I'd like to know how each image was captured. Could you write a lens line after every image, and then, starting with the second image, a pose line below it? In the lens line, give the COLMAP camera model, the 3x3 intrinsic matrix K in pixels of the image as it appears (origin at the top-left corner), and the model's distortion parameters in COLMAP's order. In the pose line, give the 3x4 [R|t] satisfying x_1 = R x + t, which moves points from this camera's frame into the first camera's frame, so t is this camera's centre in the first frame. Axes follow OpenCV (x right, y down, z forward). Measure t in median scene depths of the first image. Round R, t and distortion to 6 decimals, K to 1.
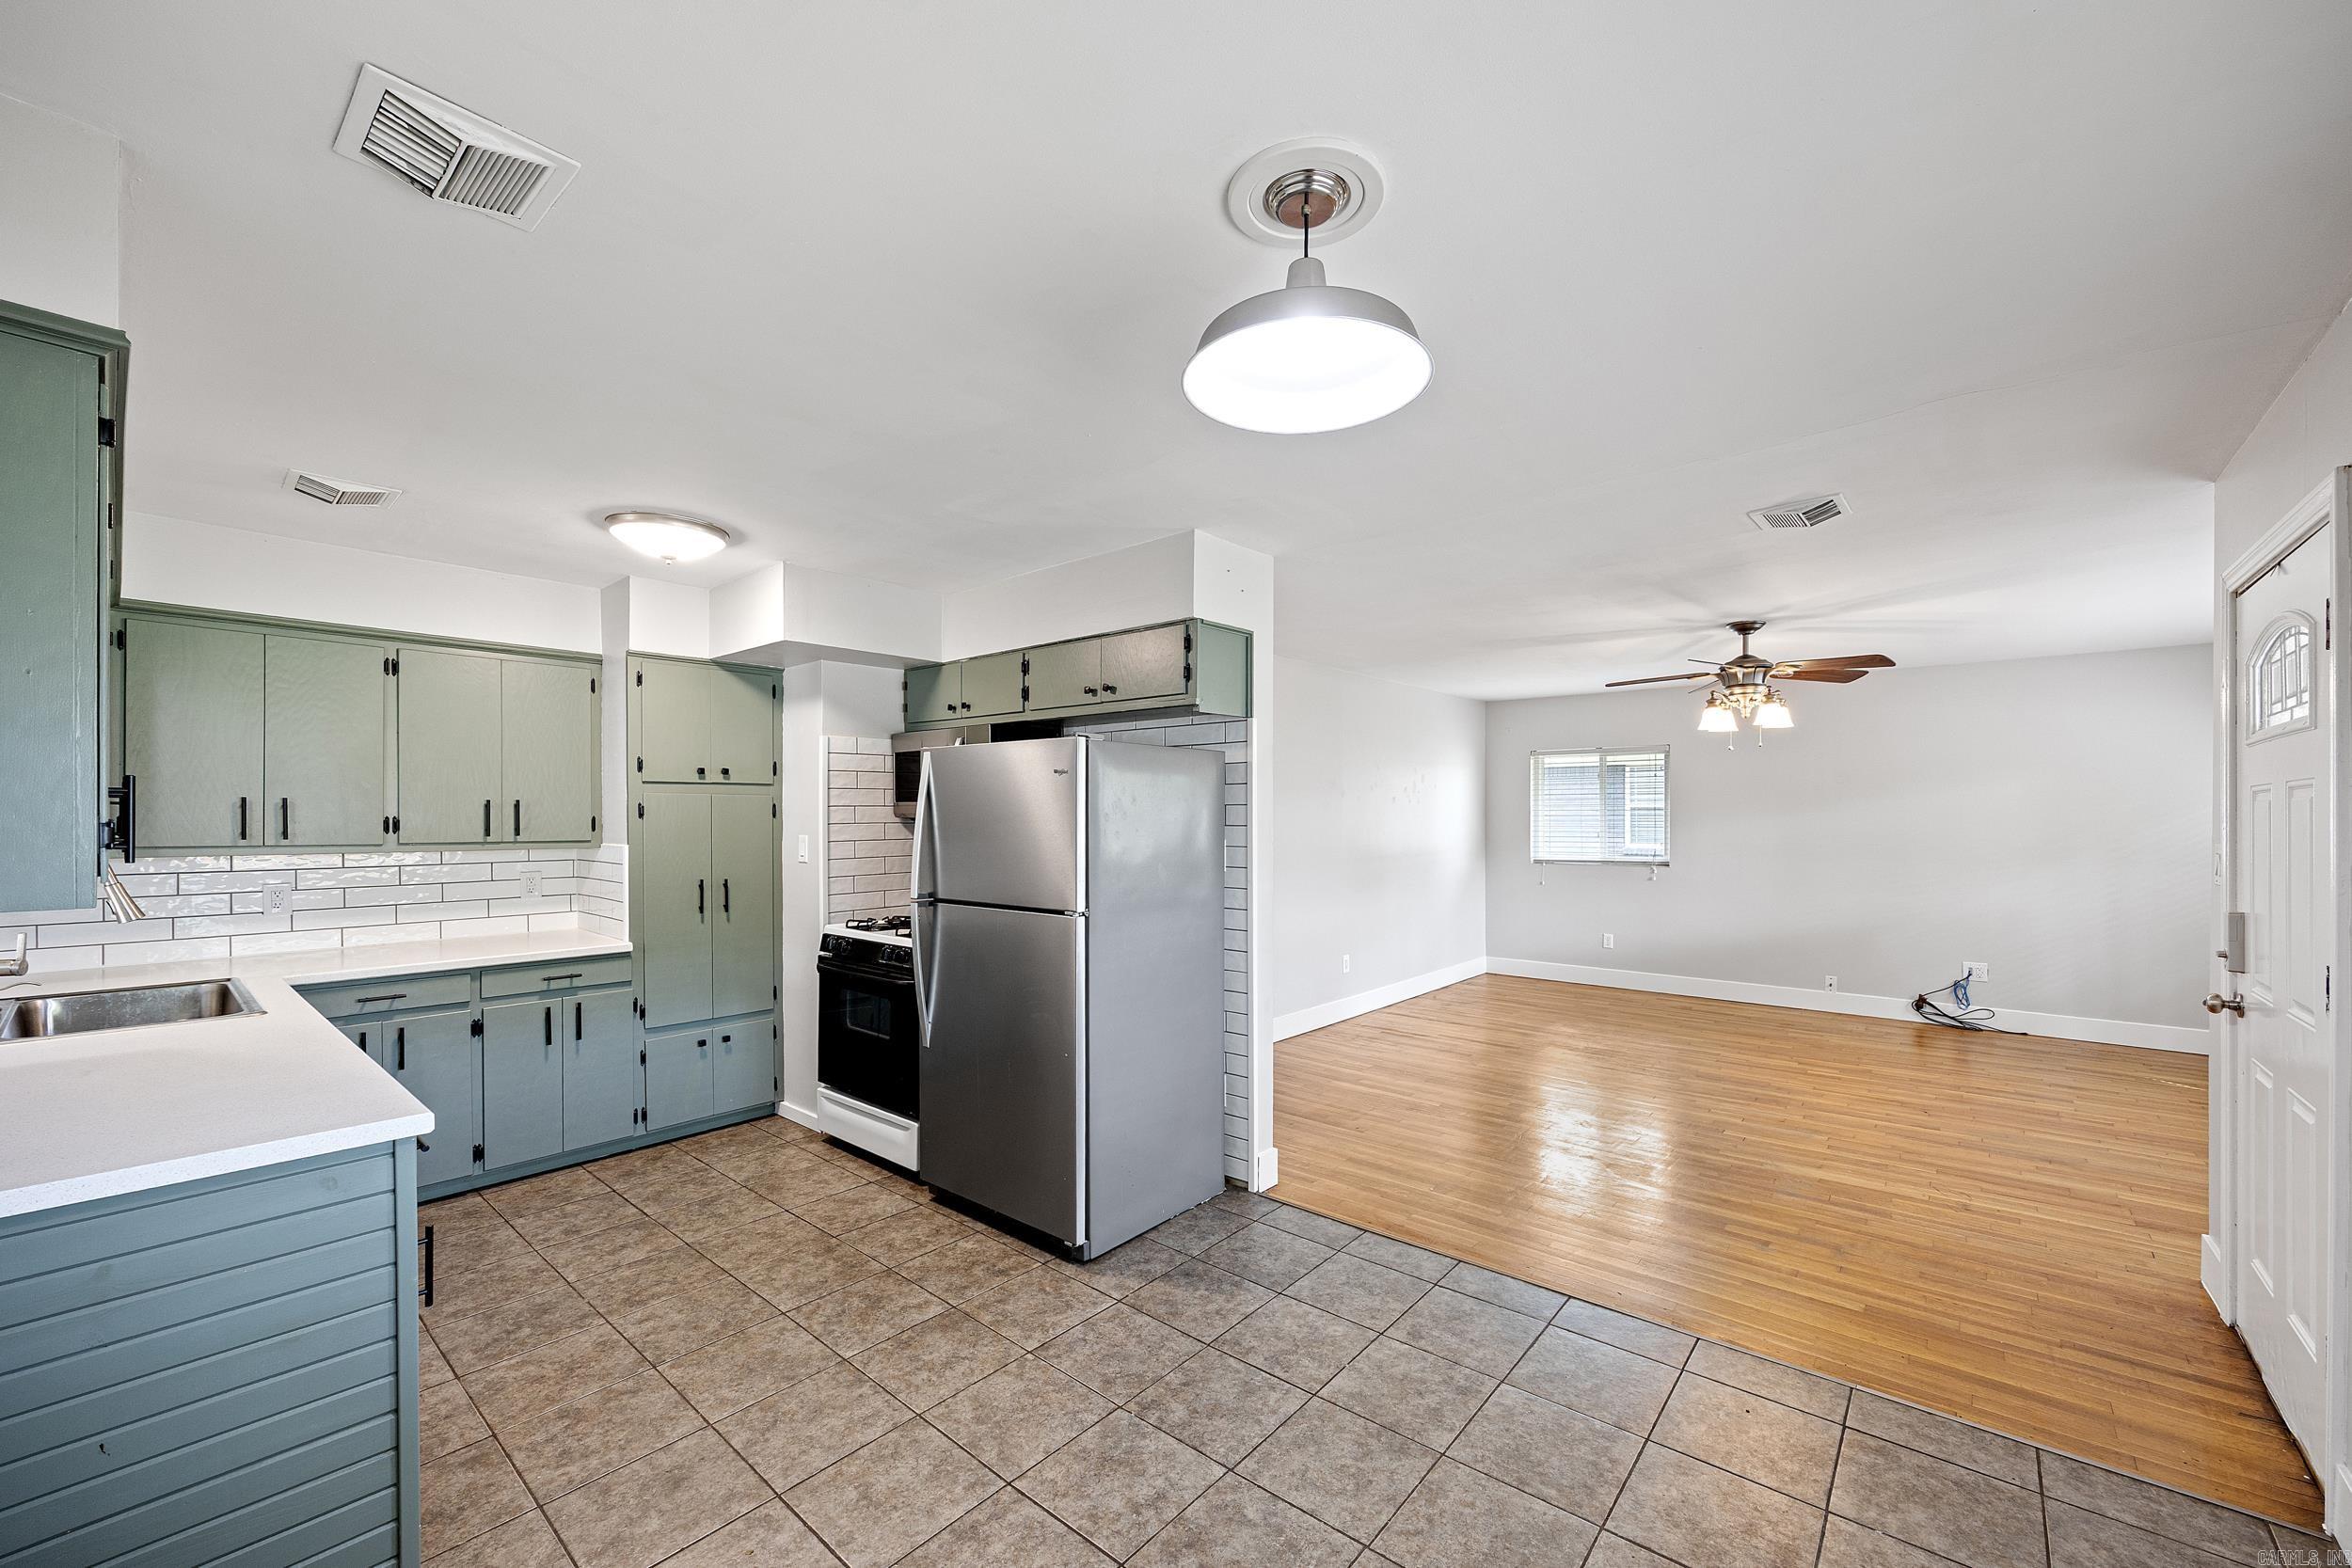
lens RADIAL K [[930.1, 0, 1183.1], [0, 930.1, 819.0], [0, 0, 1]] dist [-0.000188, -0.000122]
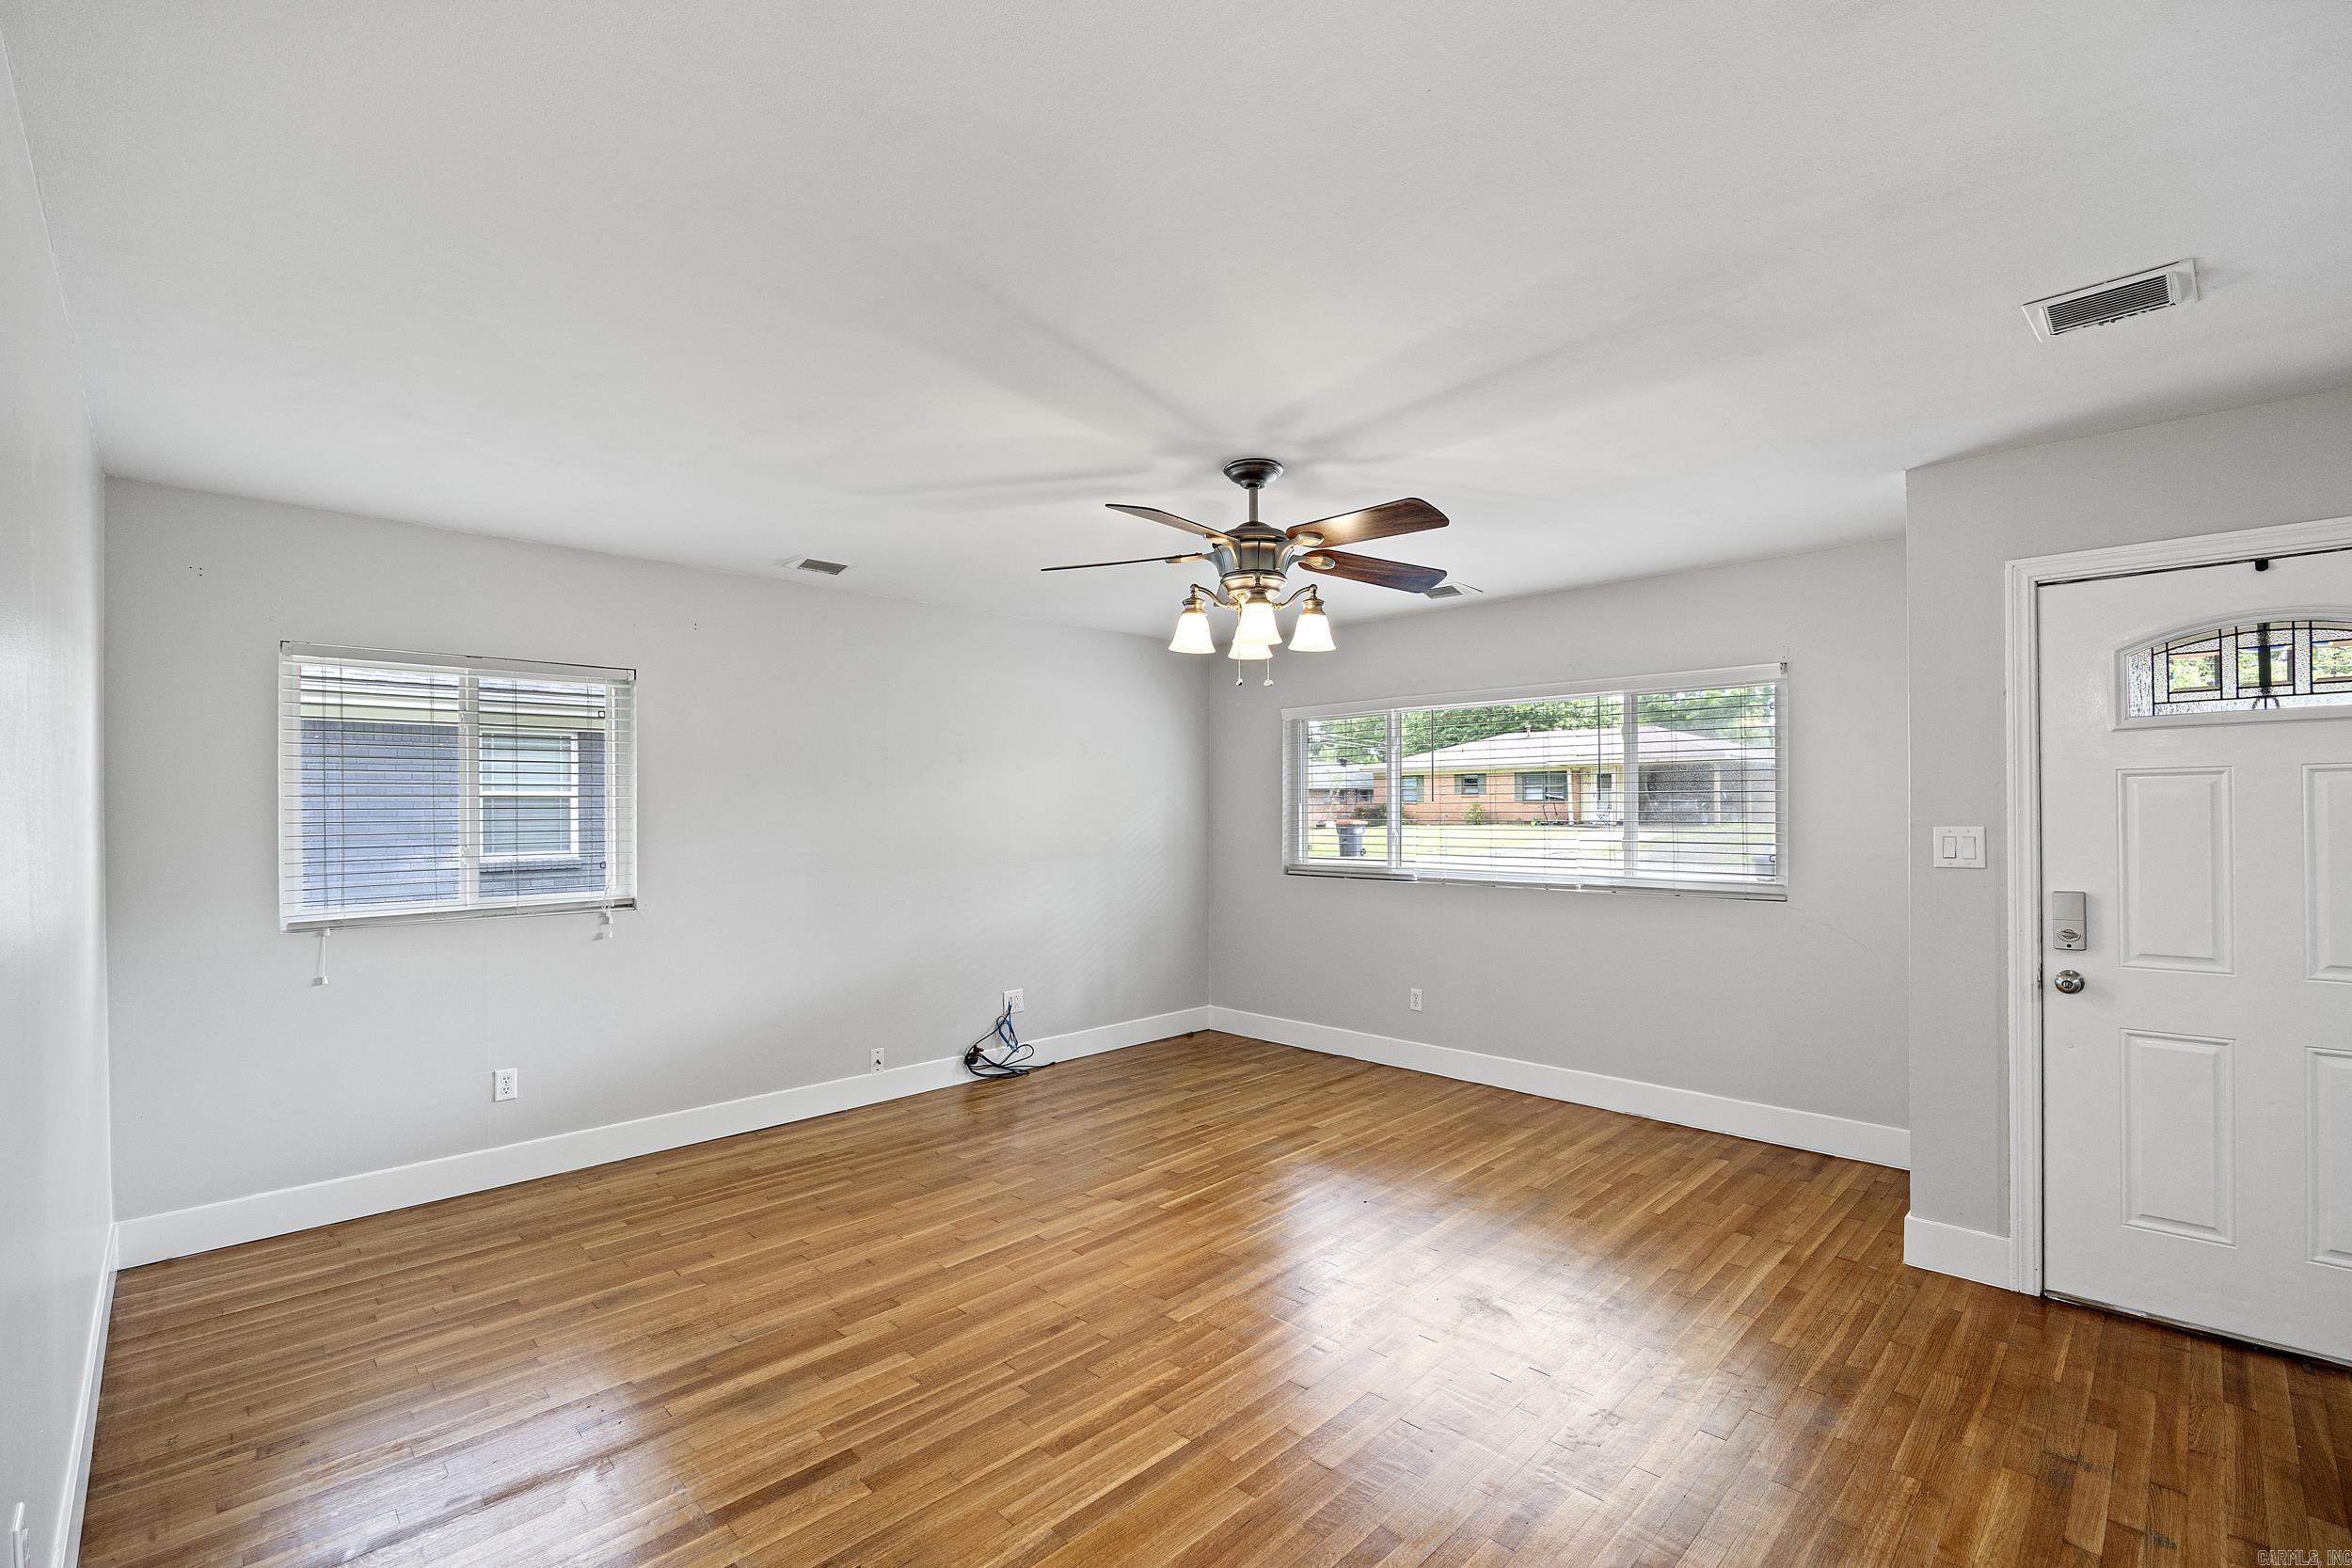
lens RADIAL K [[1030.8, 0, 1202.7], [0, 1030.8, 799.8], [0, 0, 1]] dist [-0.019591, 0.000094]
pose [[0.060726, 0.006276, 0.998135, -0.029025], [0.009181, 0.999934, -0.006846, -0.001741], [-0.998112, 0.009580, 0.060664, 0.995625]]
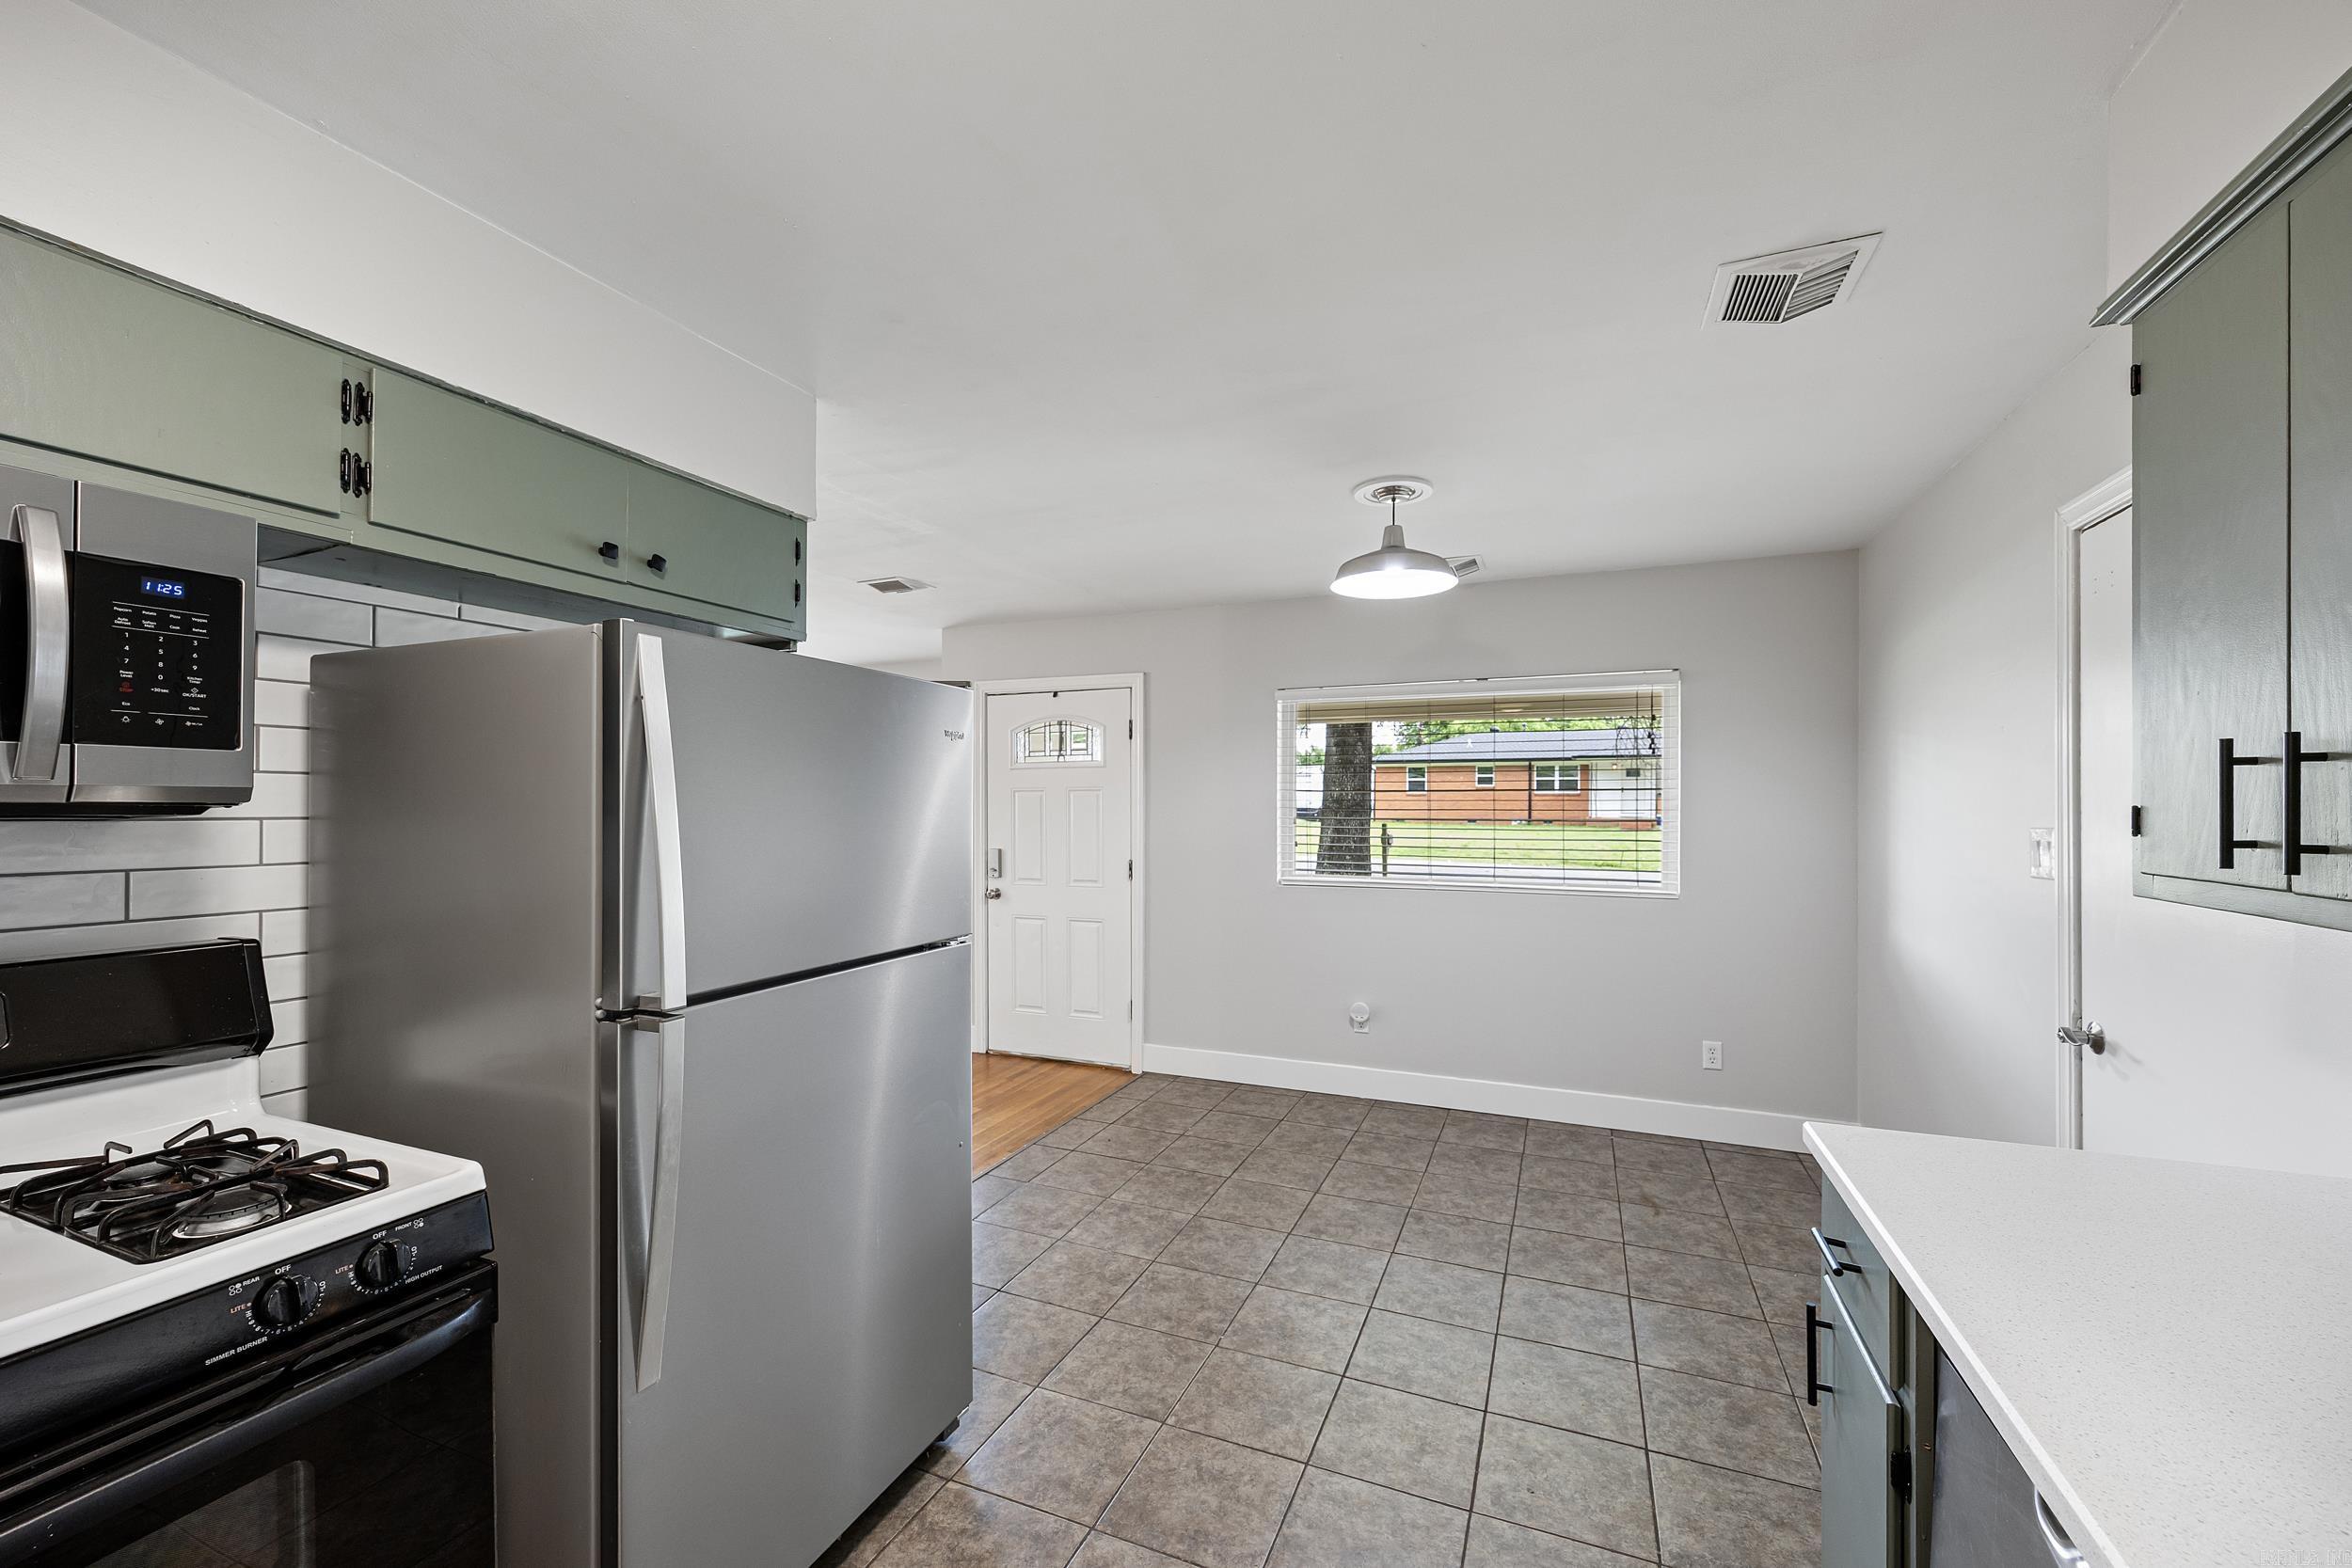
lens RADIAL K [[917.5, 0, 1207.2], [0, 917.5, 796.2], [0, 0, 1]] dist [-0.000803, -0.000034]
pose [[-0.321678, 0.008605, 0.946810, -0.510309], [0.003637, 0.999963, -0.007853, 0.000399], [-0.946842, 0.000918, -0.321698, 0.638775]]
